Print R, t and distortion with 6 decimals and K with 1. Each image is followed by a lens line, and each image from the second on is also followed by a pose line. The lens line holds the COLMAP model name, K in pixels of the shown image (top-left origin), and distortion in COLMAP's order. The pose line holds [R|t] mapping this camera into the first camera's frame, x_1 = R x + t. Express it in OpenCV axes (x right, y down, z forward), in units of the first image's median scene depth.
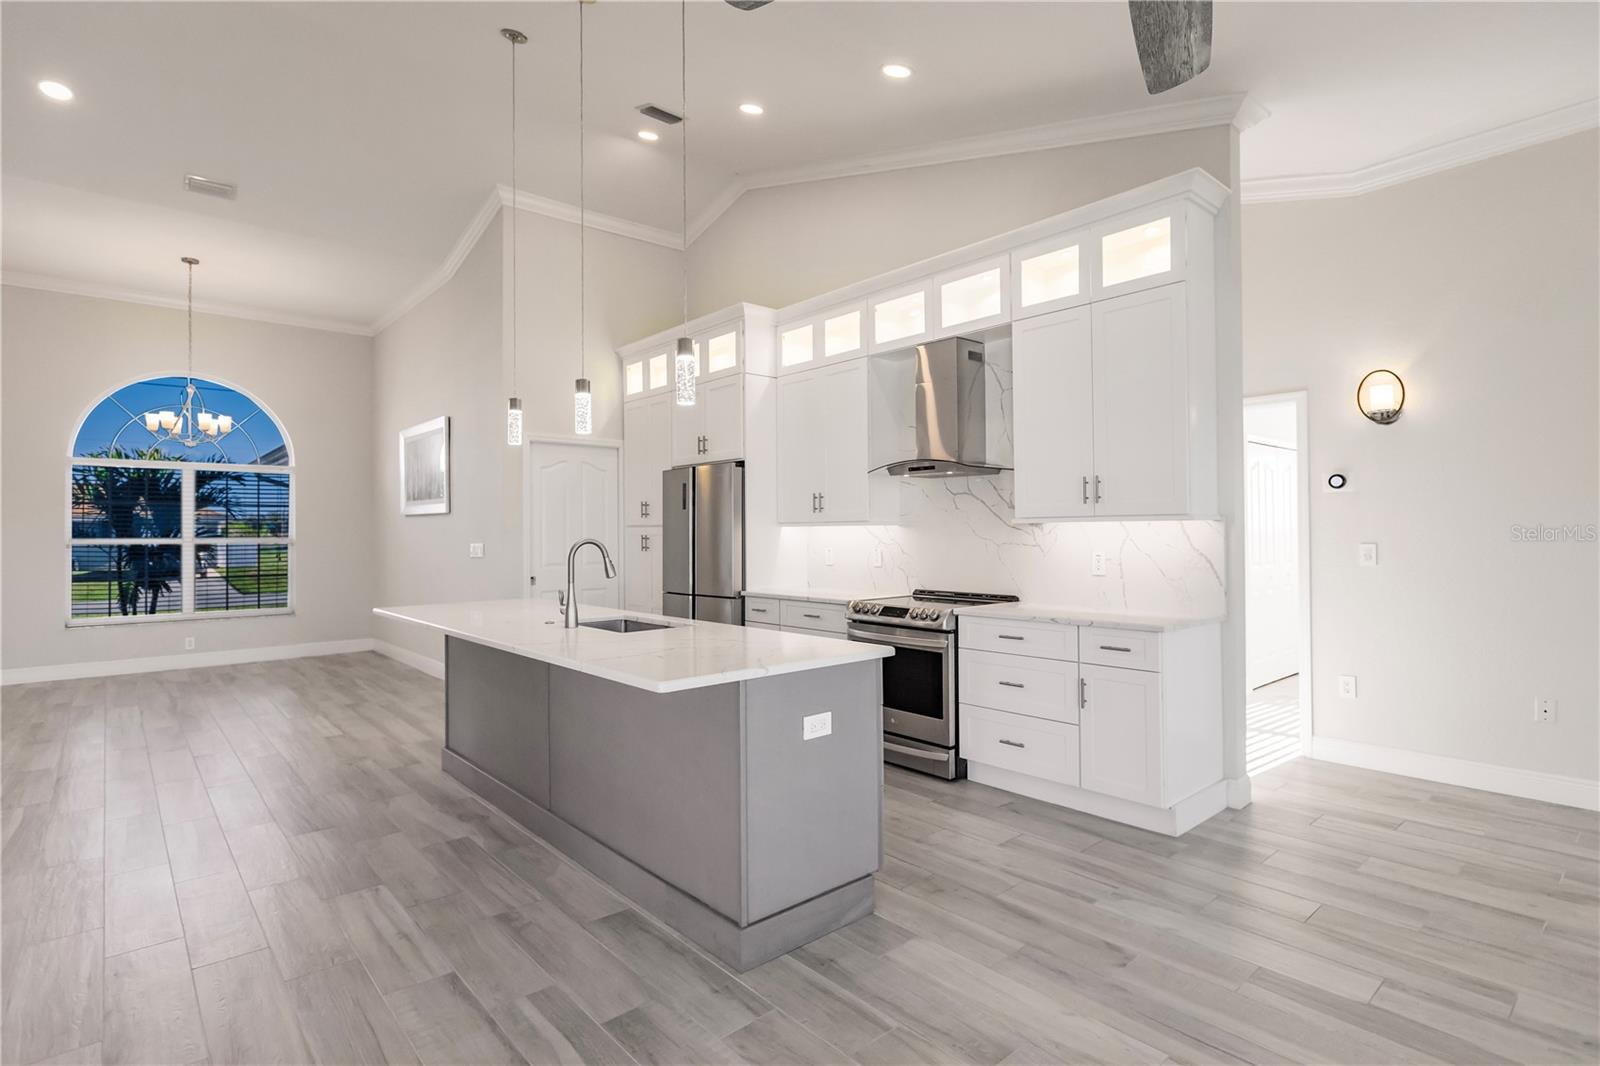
lens RADIAL K [[798.5, 0, 807.6], [0, 798.5, 523.5], [0, 0, 1]] dist [-0.000835, -0.001086]
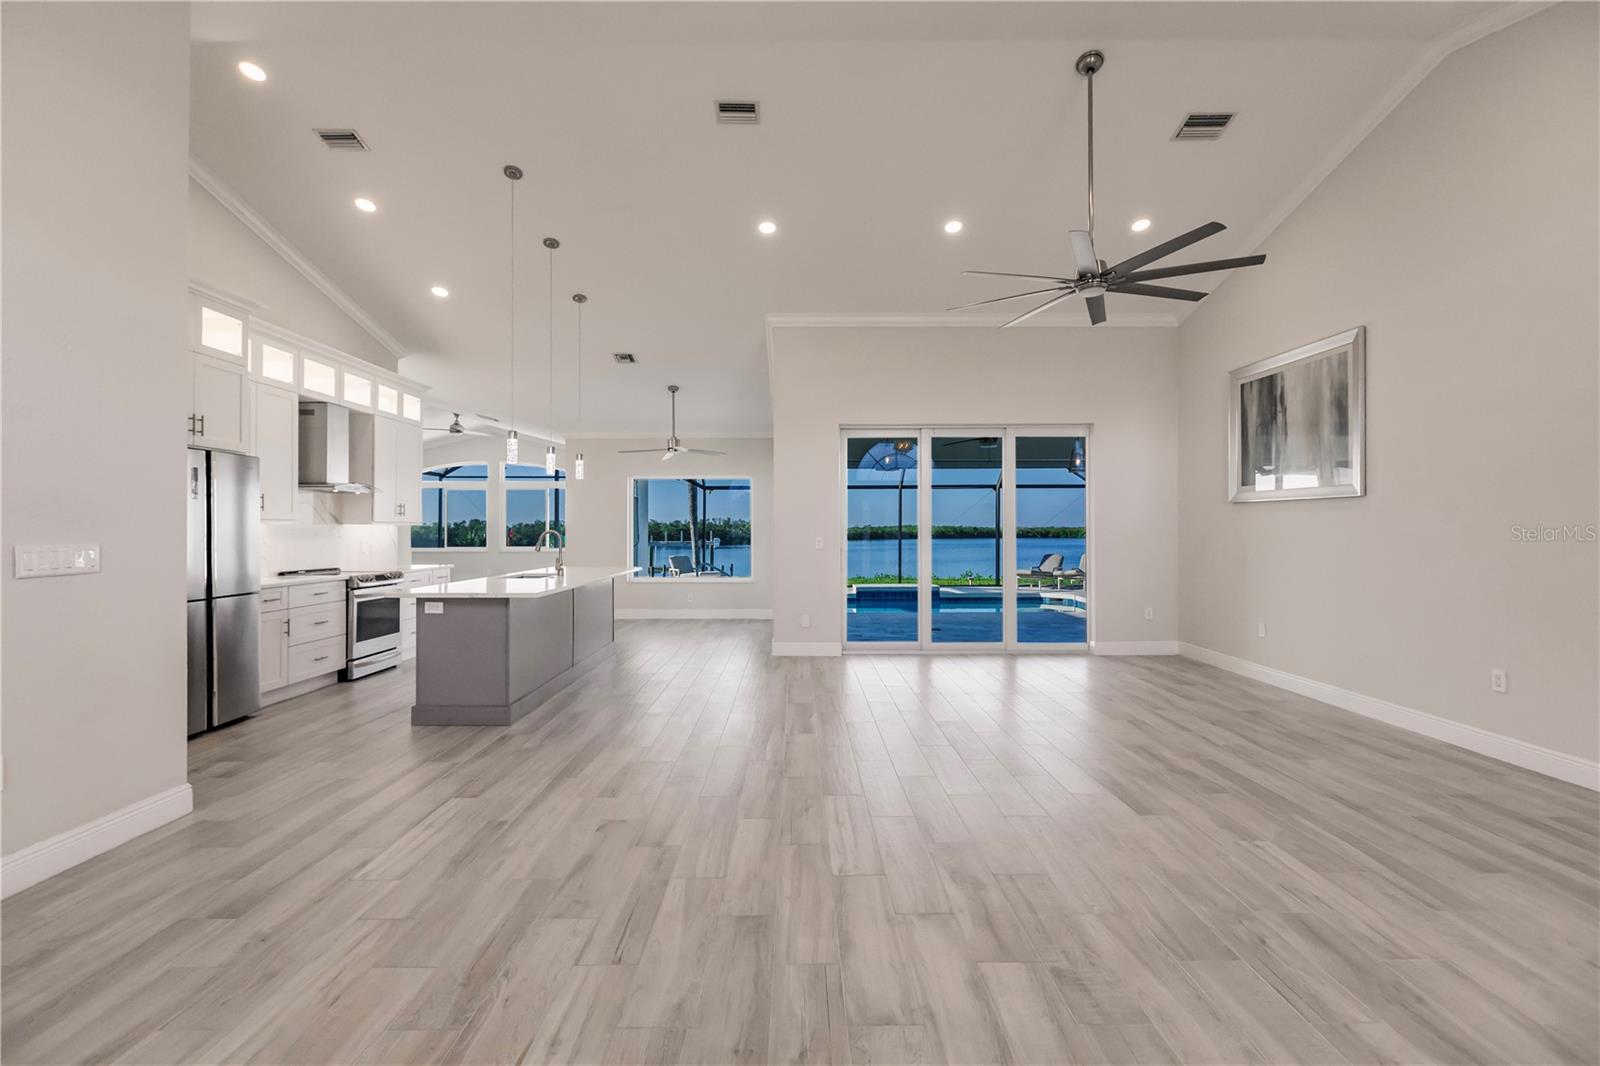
lens RADIAL K [[718.0, 0, 799.3], [0, 718.0, 535.2], [0, 0, 1]] dist [-0.000020, -0.000623]
pose [[-0.754596, 0.005224, 0.656169, -1.209282], [0.001097, 0.999977, -0.006699, 0.028317], [-0.656189, -0.004335, -0.754584, 1.245326]]
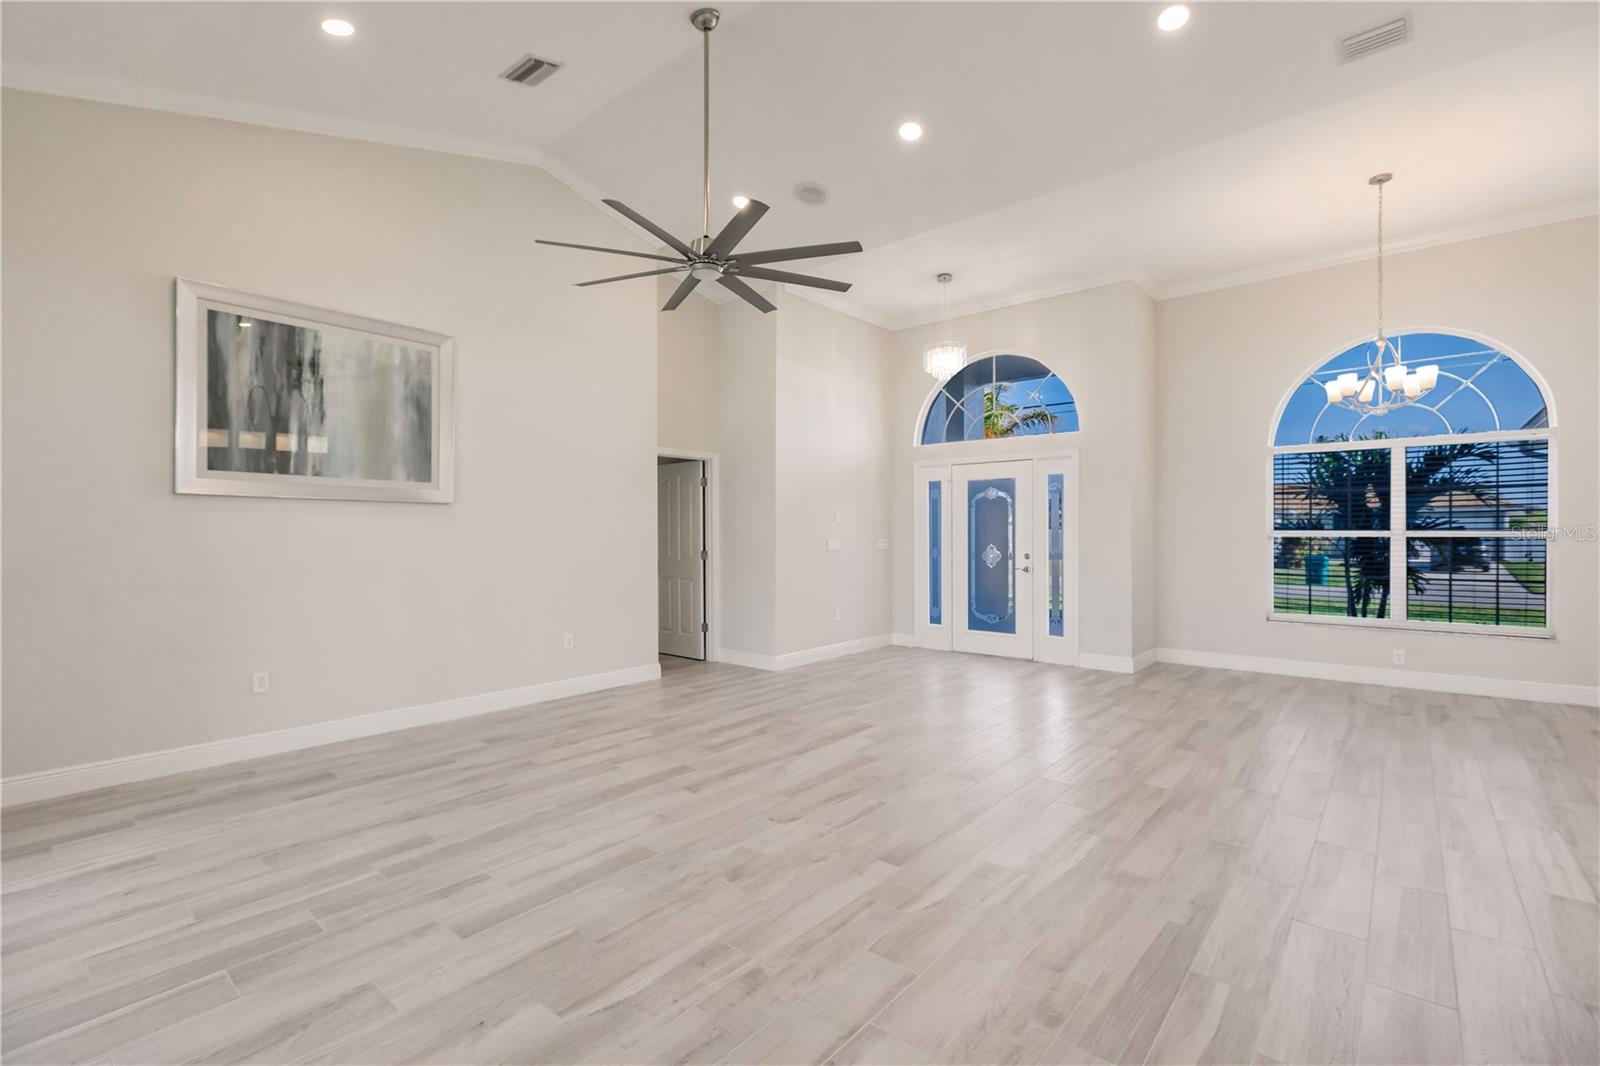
lens RADIAL K [[718.0, 0, 781.6], [0, 718.0, 538.7], [0, 0, 1]] dist [-0.000020, -0.000623]
pose [[0.134545, 0.016843, -0.990764, -0.183258], [0.012913, 0.999741, 0.018749, 0.007235], [0.990823, -0.015316, 0.134292, 0.394357]]
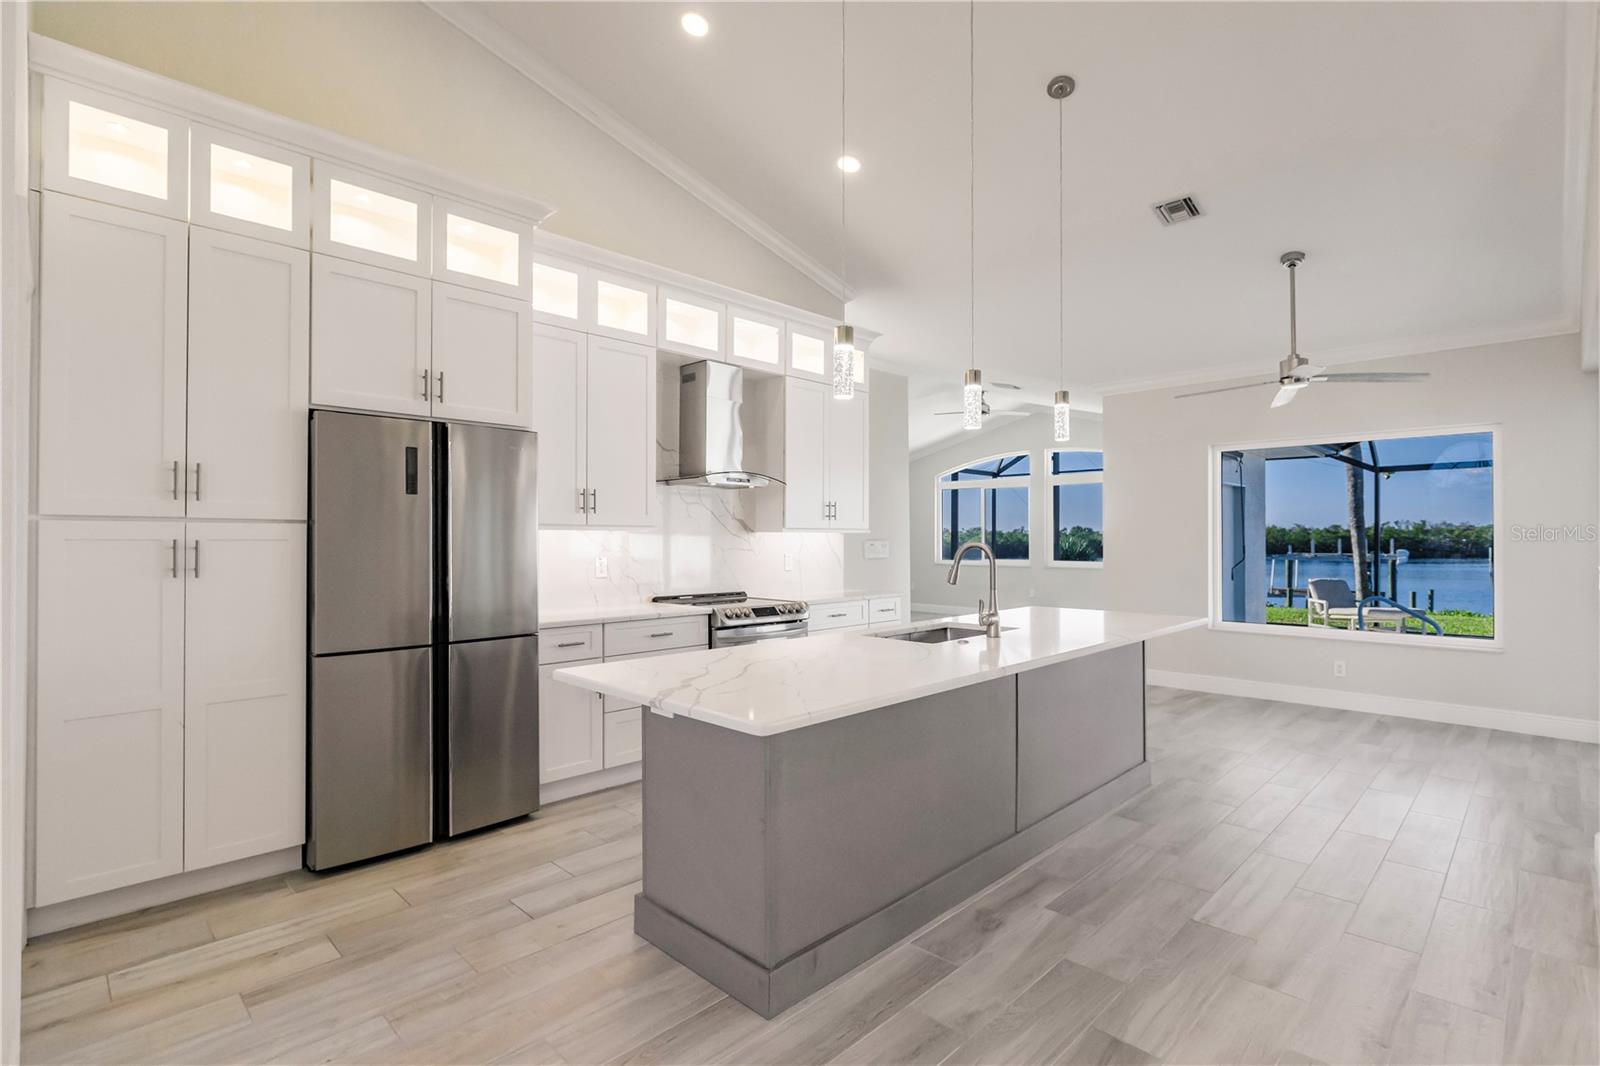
lens RADIAL K [[769.6, 0, 791.9], [0, 769.6, 532.7], [0, 0, 1]] dist [0.000146, 0.000718]
pose [[-0.070331, 0.014629, 0.997416, -0.759523], [-0.010415, 0.999827, -0.015398, 0.015390], [-0.997469, -0.011471, -0.070167, 0.835021]]
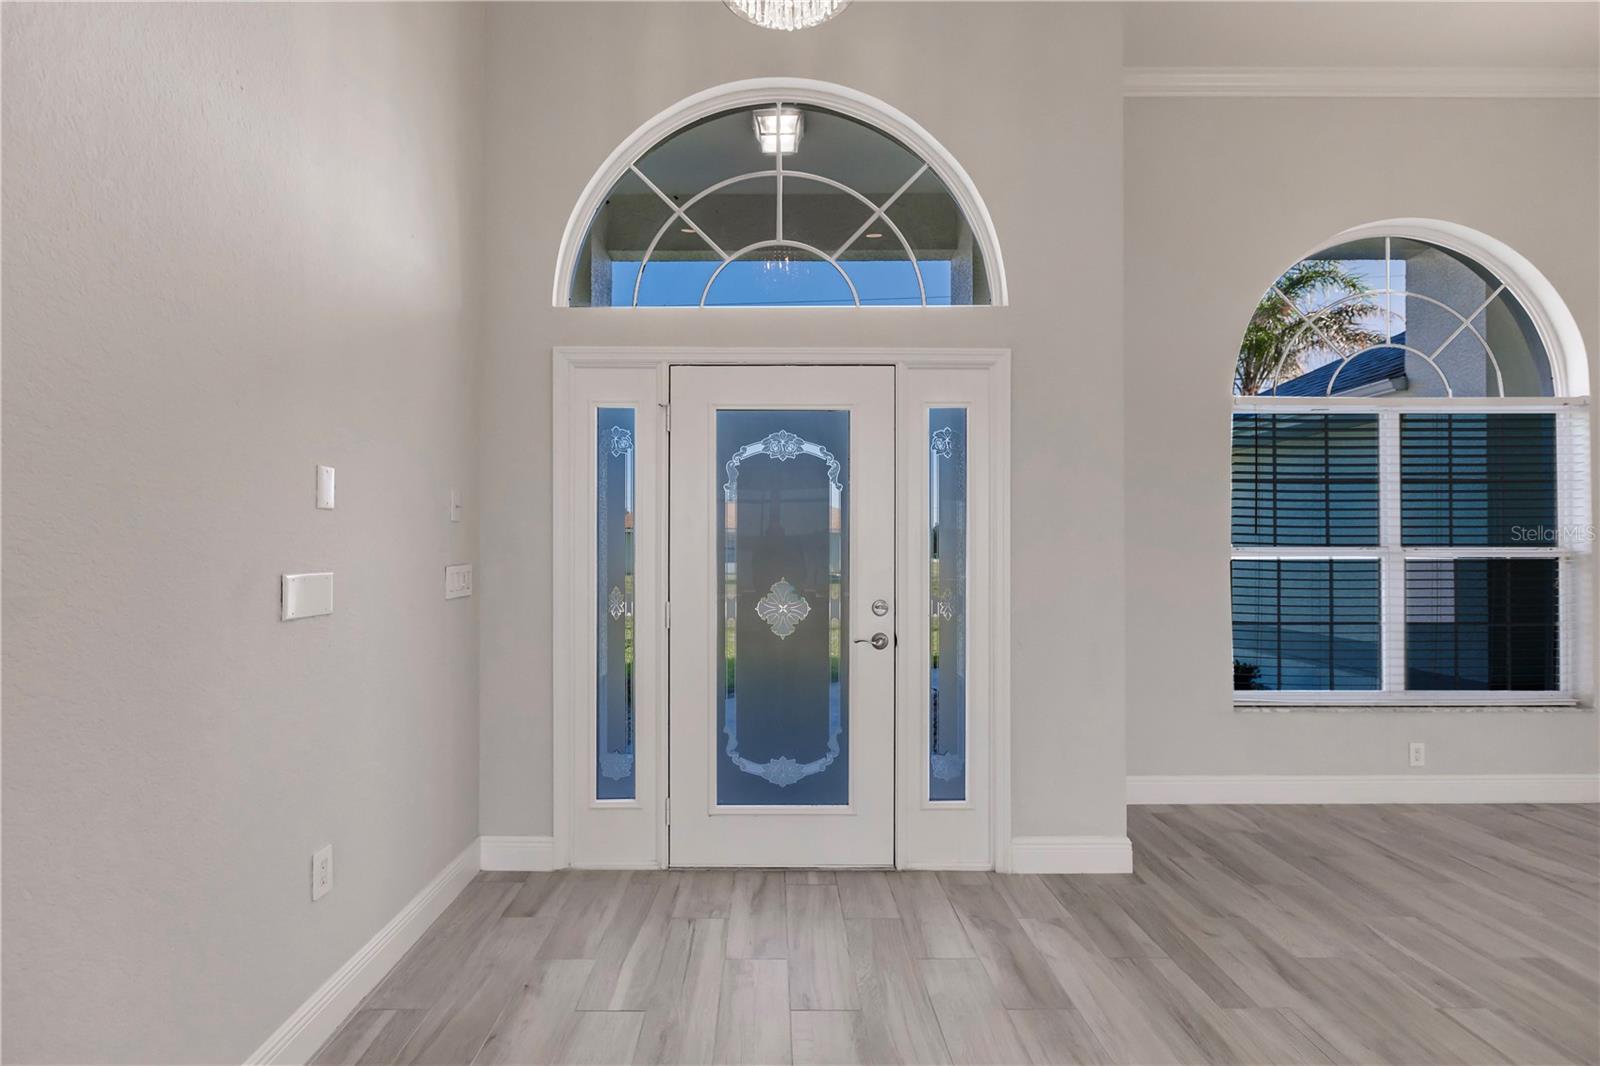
lens RADIAL K [[769.6, 0, 790.7], [0, 769.6, 547.0], [0, 0, 1]] dist [0.000146, 0.000718]
pose [[0.764046, 0.003061, -0.645155, -1.127518], [0.000368, 0.999987, 0.005180, 0.022964], [0.645162, -0.004195, 0.764035, 0.548675]]
